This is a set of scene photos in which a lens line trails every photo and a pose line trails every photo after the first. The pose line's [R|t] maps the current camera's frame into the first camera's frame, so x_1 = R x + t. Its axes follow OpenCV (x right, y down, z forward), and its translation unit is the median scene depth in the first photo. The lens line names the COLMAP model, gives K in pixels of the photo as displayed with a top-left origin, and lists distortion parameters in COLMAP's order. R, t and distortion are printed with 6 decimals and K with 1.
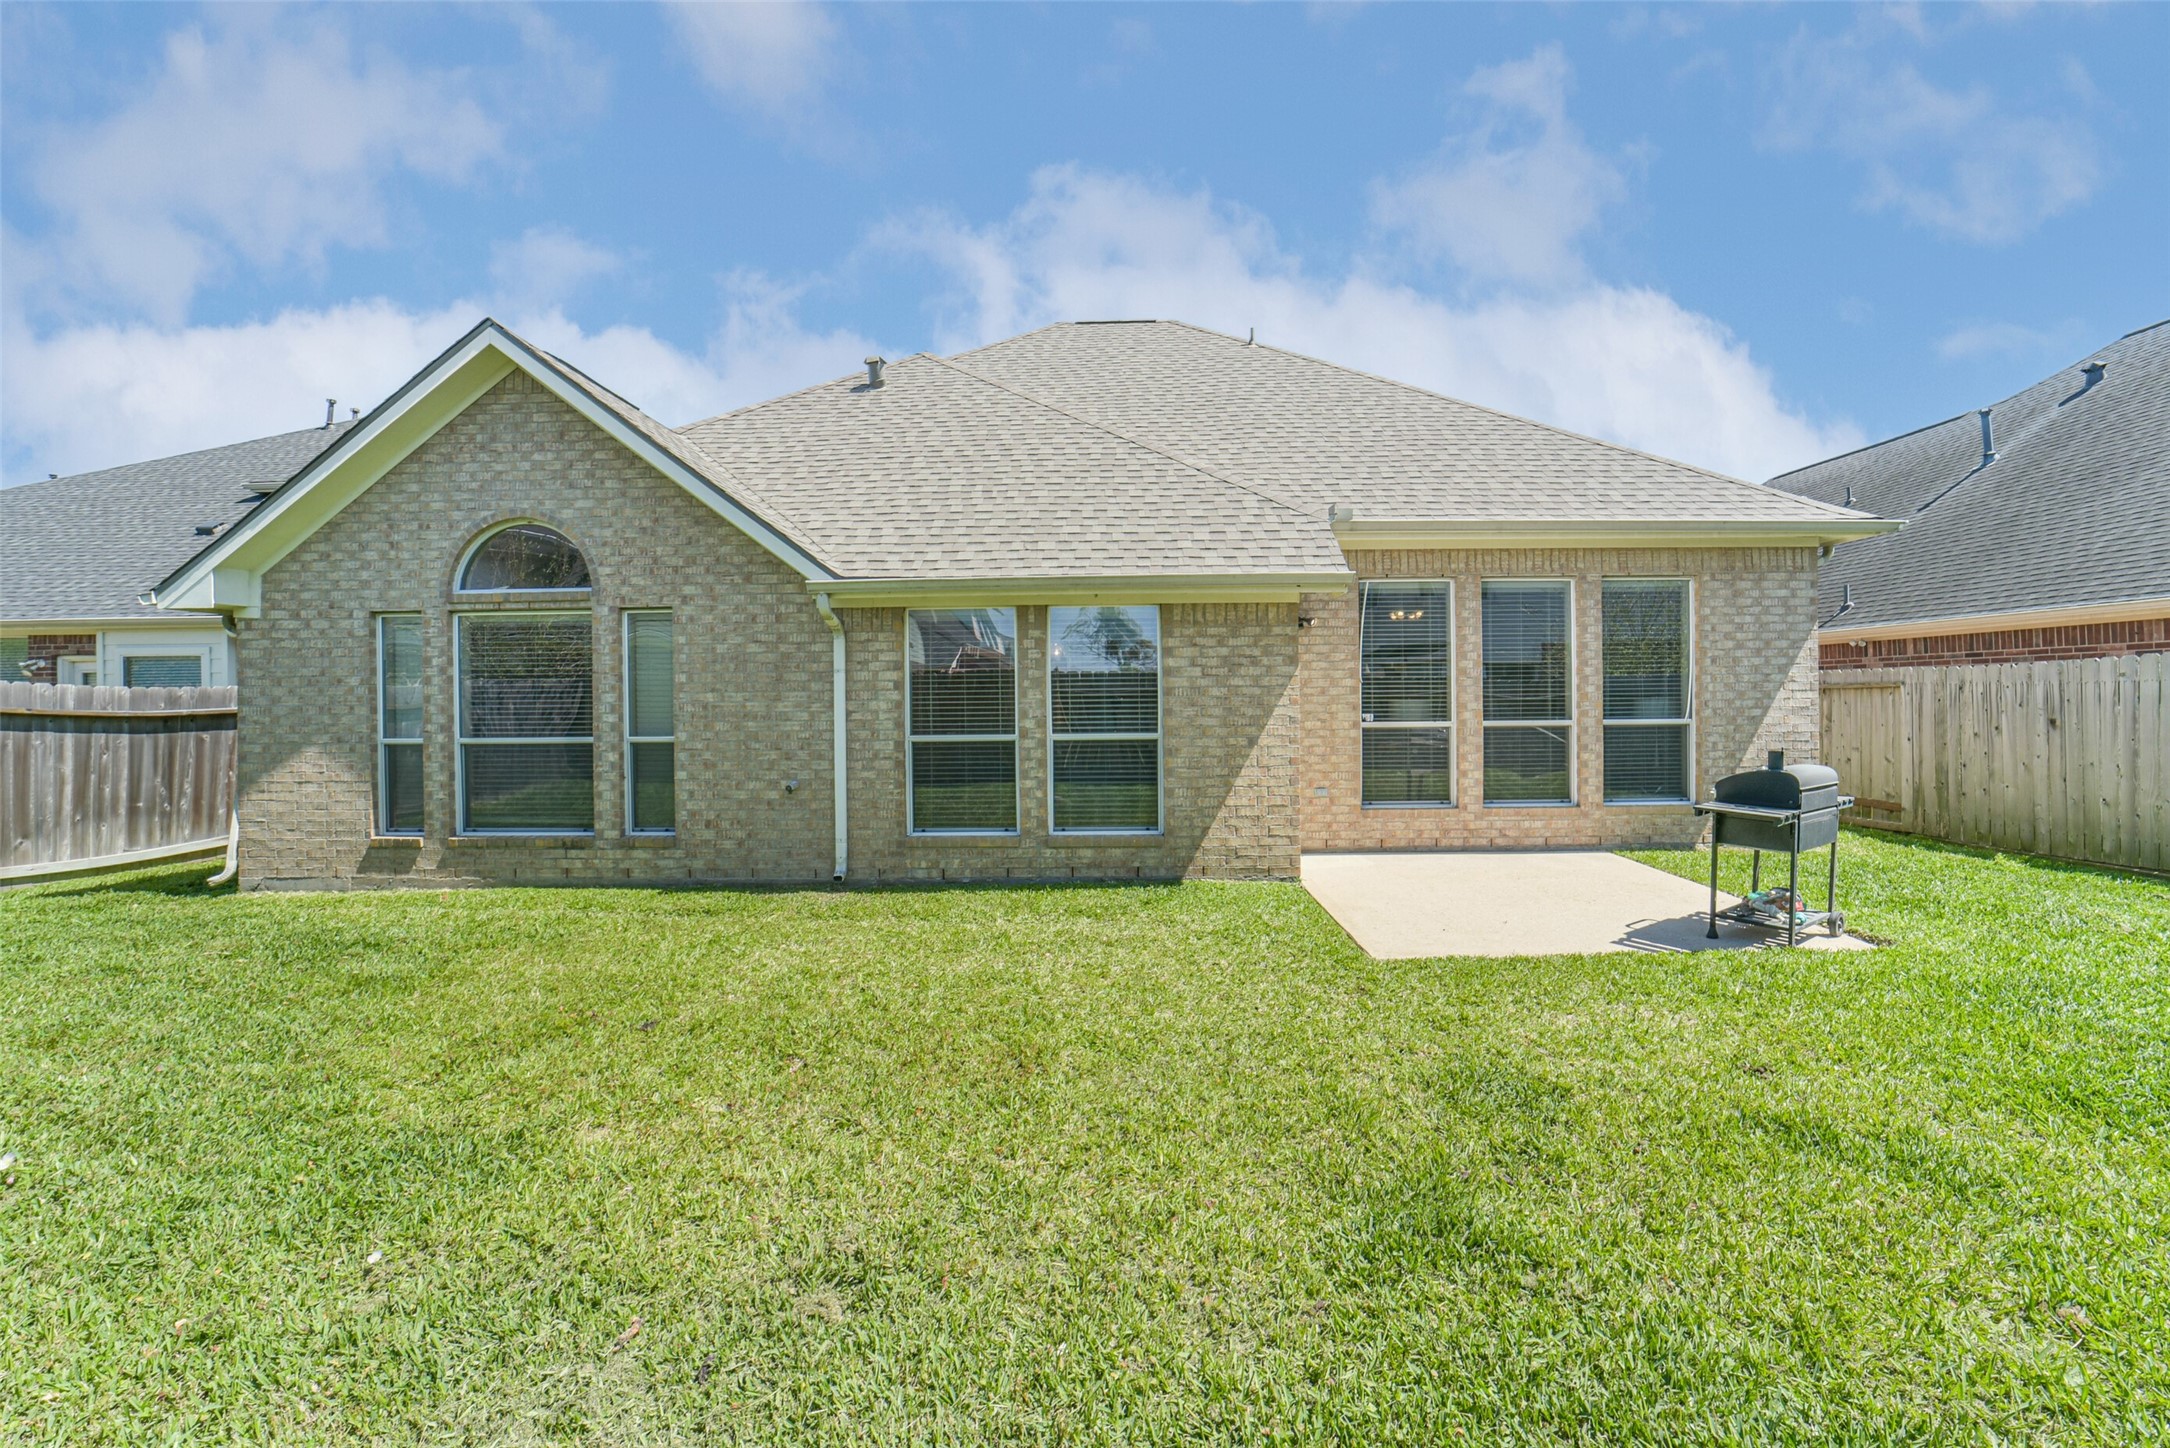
lens RADIAL K [[832.6, 0, 1083.8], [0, 832.6, 719.0], [0, 0, 1]] dist [0.012922, -0.001457]
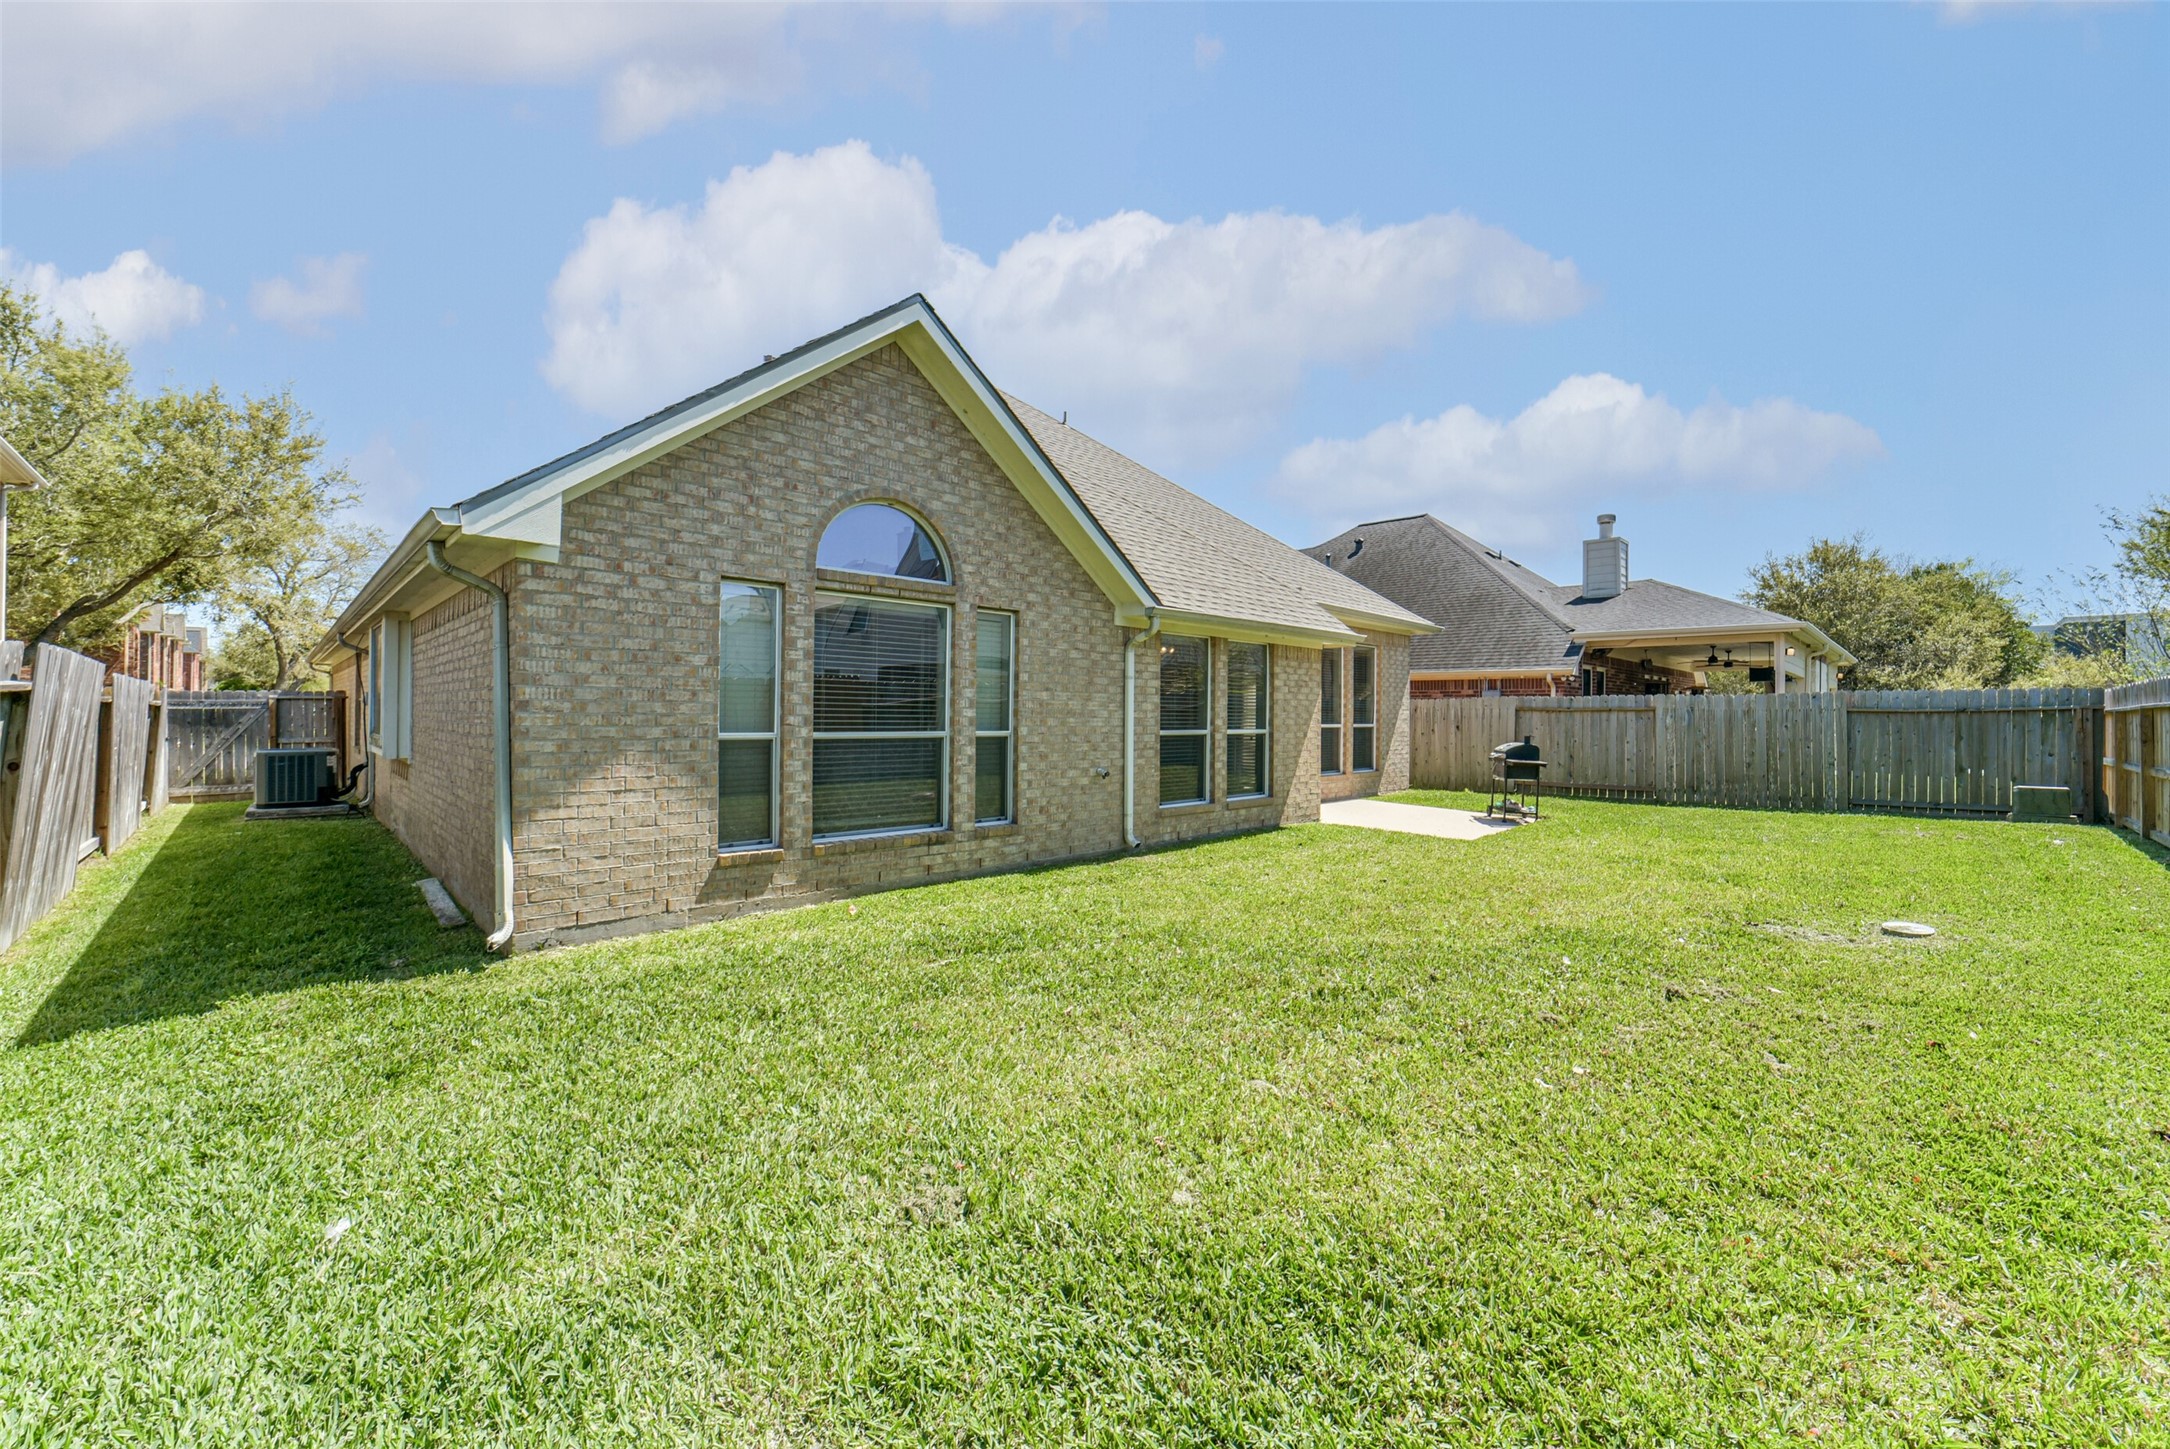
lens RADIAL K [[832.6, 0, 1079.2], [0, 832.6, 724.2], [0, 0, 1]] dist [0.012922, -0.001457]
pose [[0.693574, 0.008873, 0.720330, -1.201071], [-0.002115, 0.999945, -0.010280, 0.023136], [-0.720382, 0.005606, 0.693555, 0.196071]]
